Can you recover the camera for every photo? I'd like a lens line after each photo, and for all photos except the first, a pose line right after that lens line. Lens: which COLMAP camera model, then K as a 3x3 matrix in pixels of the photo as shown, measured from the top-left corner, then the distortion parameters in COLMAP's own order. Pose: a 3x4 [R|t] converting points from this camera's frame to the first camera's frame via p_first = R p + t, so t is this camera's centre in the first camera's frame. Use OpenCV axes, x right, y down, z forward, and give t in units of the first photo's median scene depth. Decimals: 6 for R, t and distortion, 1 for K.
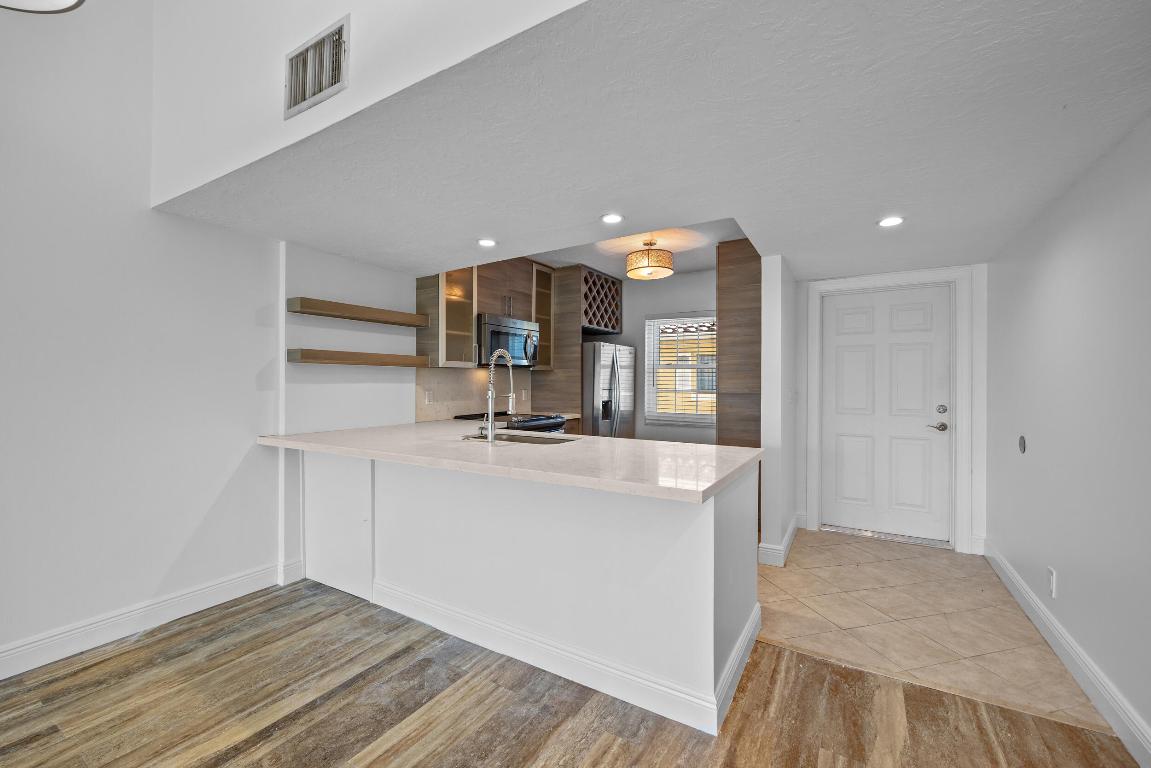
lens RADIAL K [[463.3, 0, 575.6], [0, 463.3, 388.6], [0, 0, 1]] dist [0.001585, -0.000963]
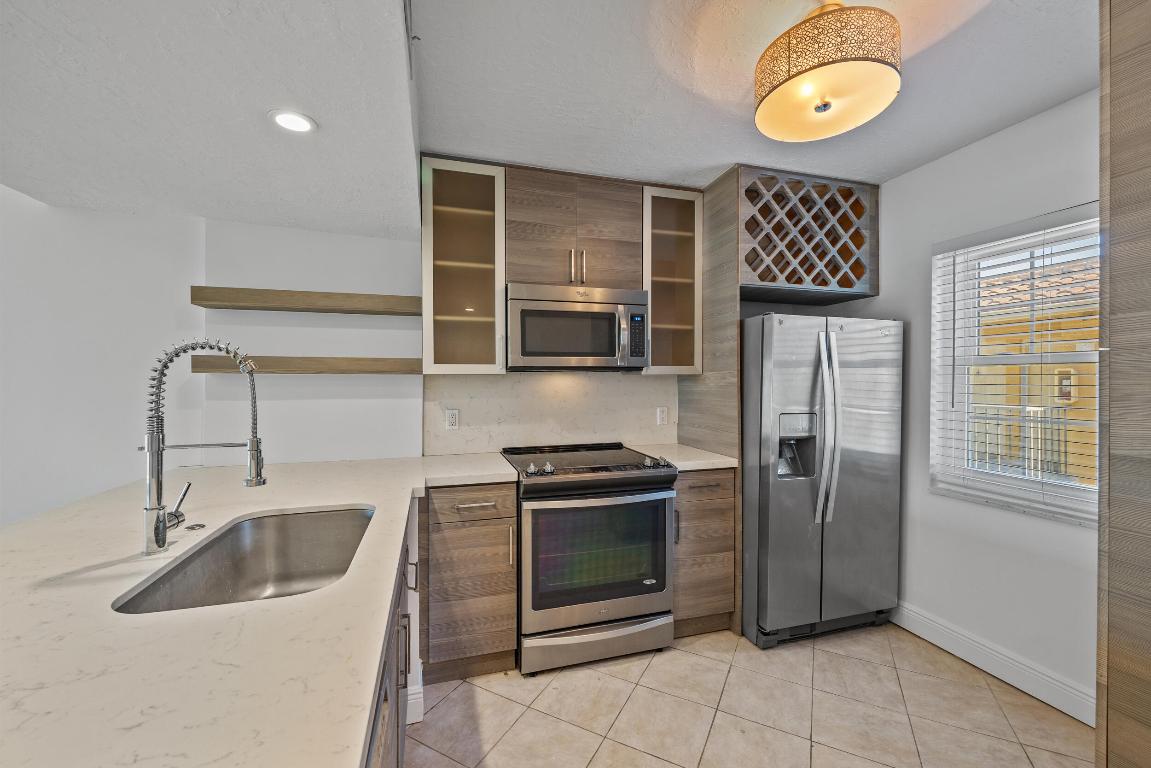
lens RADIAL K [[463.3, 0, 576.8], [0, 463.3, 388.6], [0, 0, 1]] dist [0.001585, -0.000963]
pose [[0.748882, 0.005189, -0.662683, 0.215556], [-0.008267, 0.999965, -0.001513, -0.020803], [0.662651, 0.006611, 0.748899, 0.503847]]
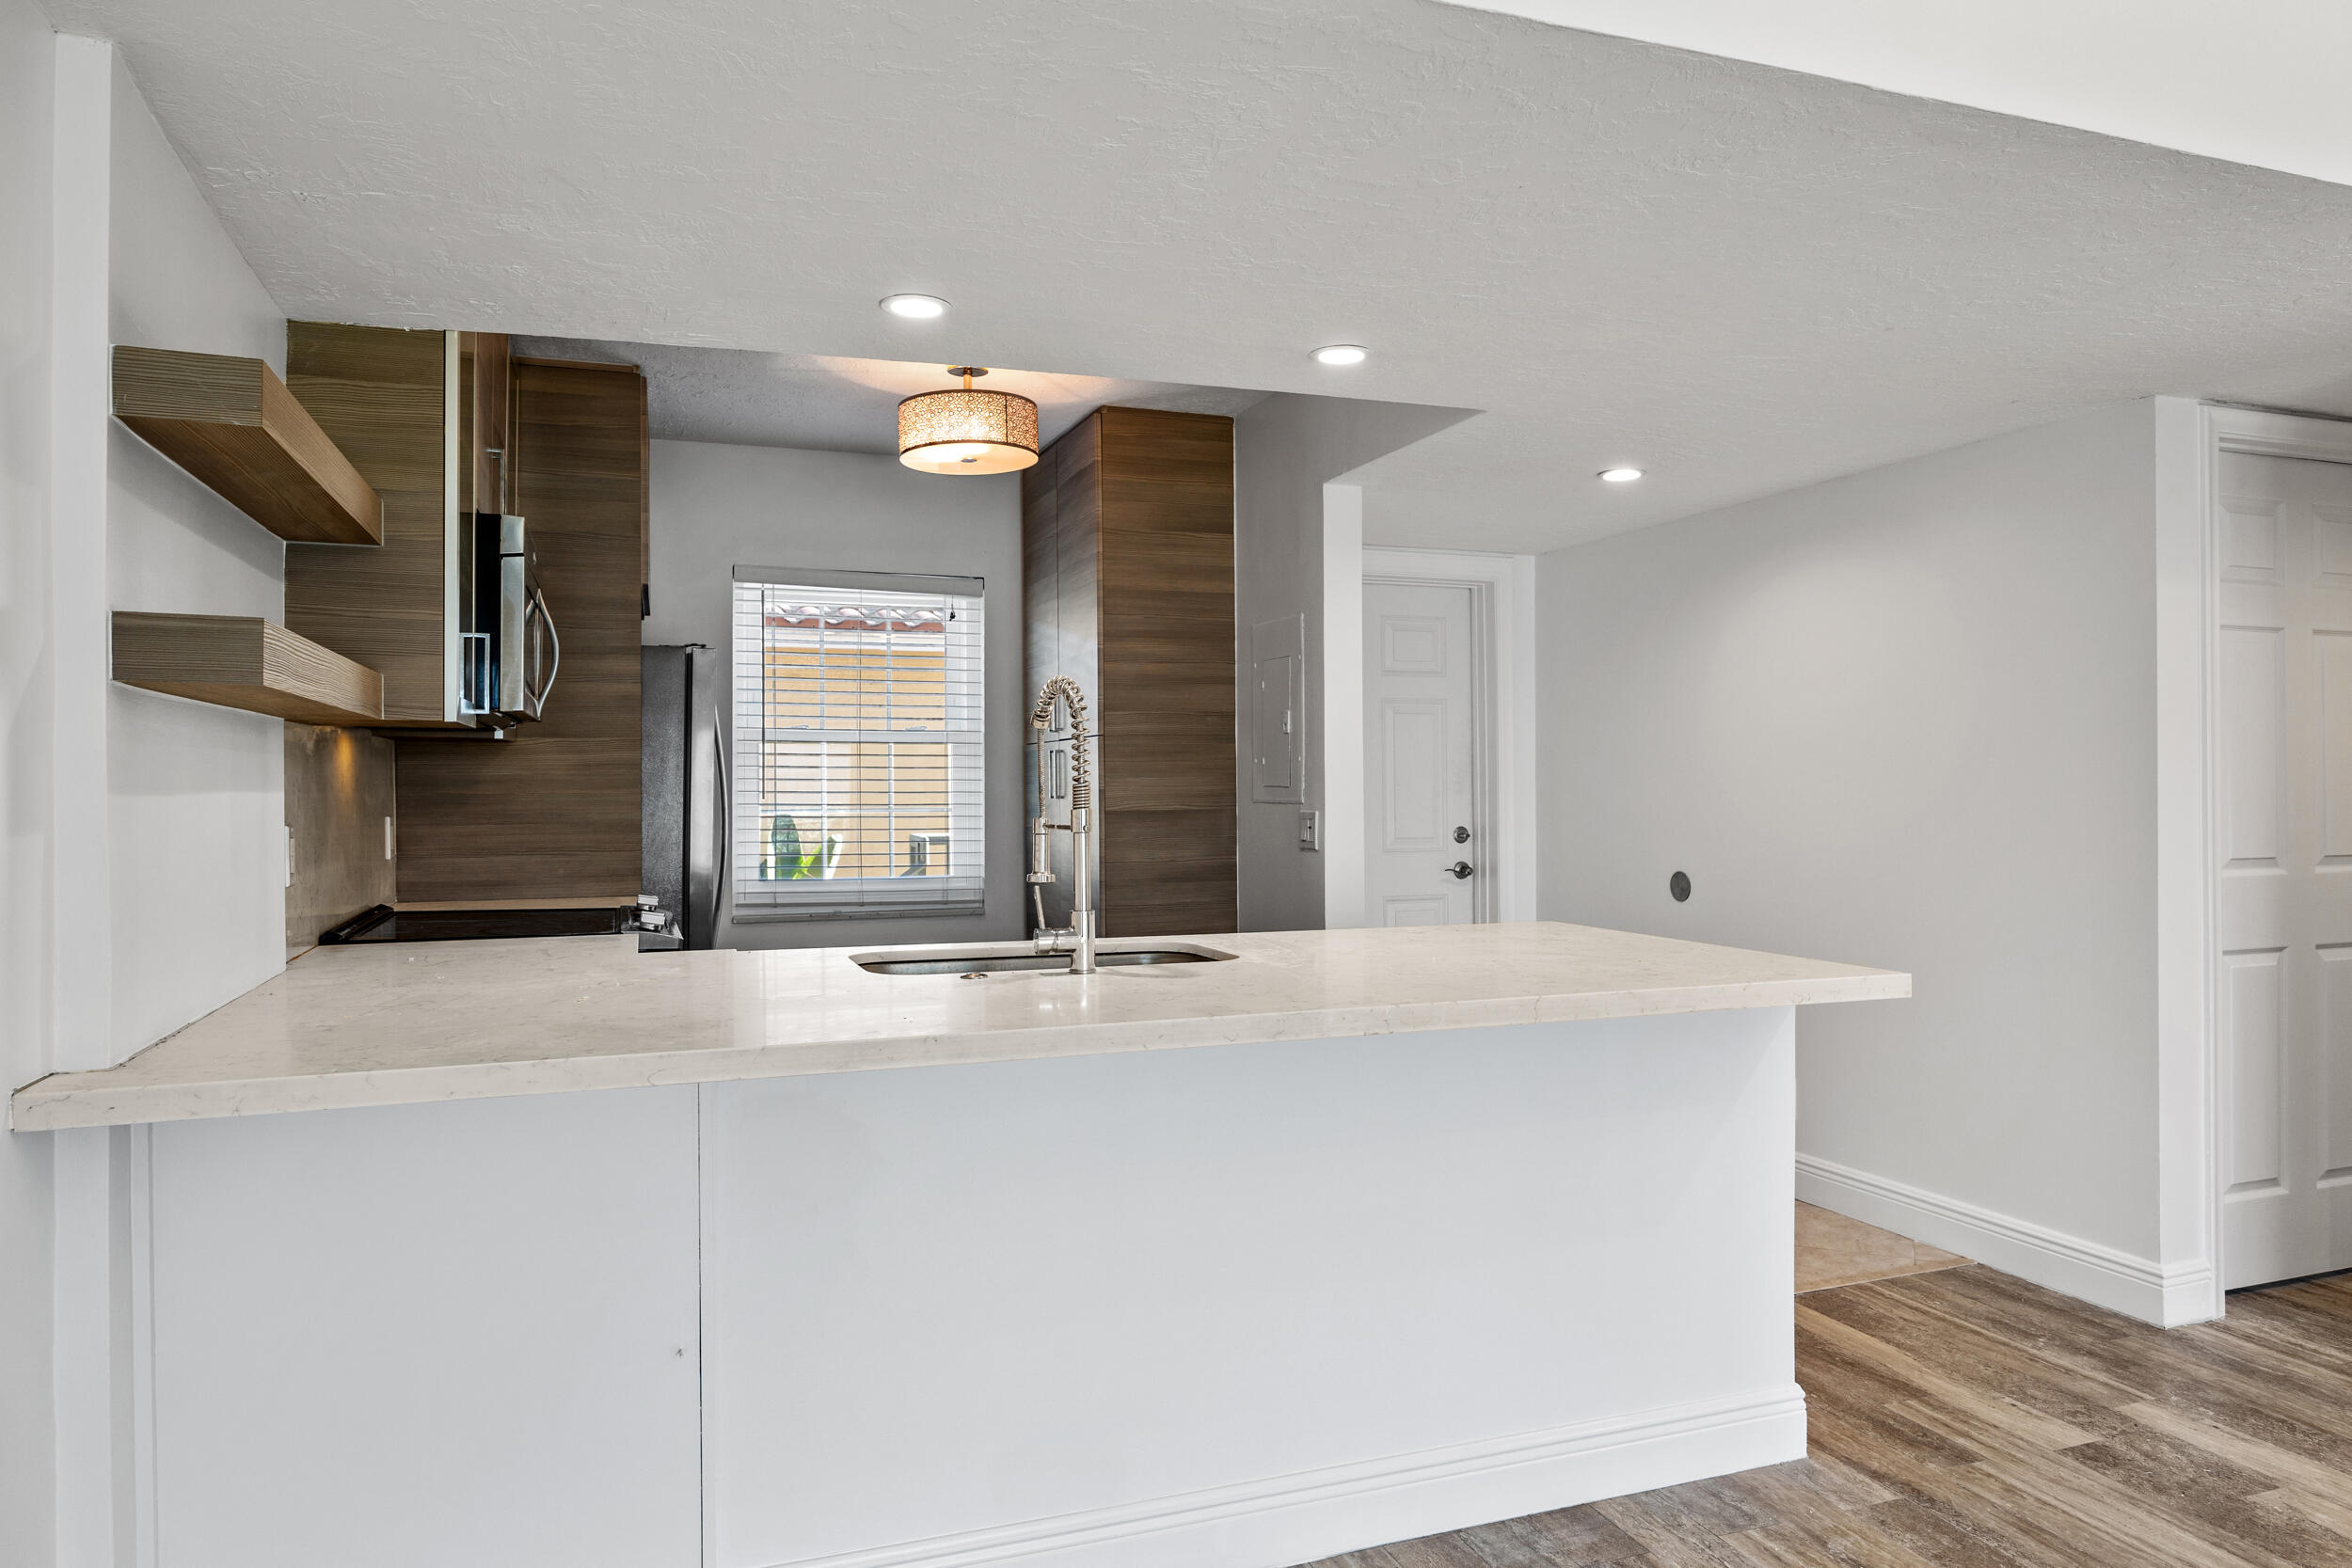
lens RADIAL K [[1523.0, 0, 1197.1], [0, 1523.0, 771.6], [0, 0, 1]] dist [0.001104, -0.000883]
pose [[0.617646, 0.002213, 0.786453, -0.509267], [0.016392, 0.999743, -0.015686, -0.001752], [-0.786285, 0.022580, 0.617451, 0.160888]]
